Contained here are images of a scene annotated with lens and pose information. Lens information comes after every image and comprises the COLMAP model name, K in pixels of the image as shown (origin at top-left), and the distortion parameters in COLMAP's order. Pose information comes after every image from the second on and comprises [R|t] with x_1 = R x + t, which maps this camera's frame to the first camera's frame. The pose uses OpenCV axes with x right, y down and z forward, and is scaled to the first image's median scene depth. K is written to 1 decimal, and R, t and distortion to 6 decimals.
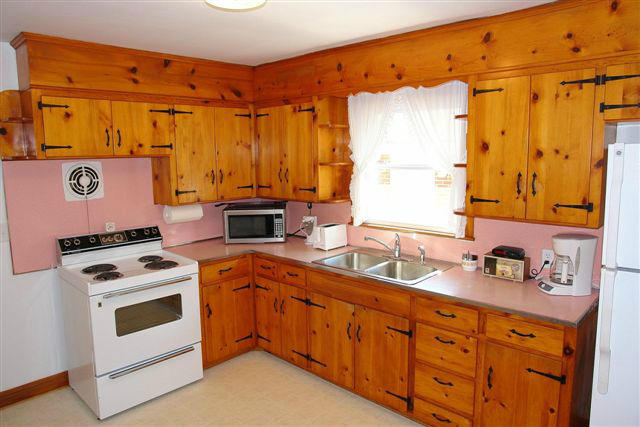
lens RADIAL K [[435.5, 0, 320.0], [0, 435.5, 213.5], [0, 0, 1]] dist [-0.109346, 0.078115]
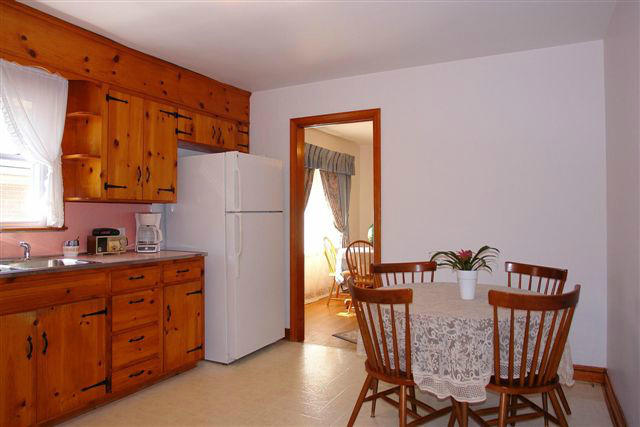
lens RADIAL K [[435.5, 0, 320.0], [0, 435.5, 213.5], [0, 0, 1]] dist [-0.109346, 0.078115]
pose [[-0.260958, 0.012237, 0.965272, -0.963507], [0.129086, 0.991382, 0.022330, 0.095275], [-0.956680, 0.130430, -0.260289, 0.783403]]
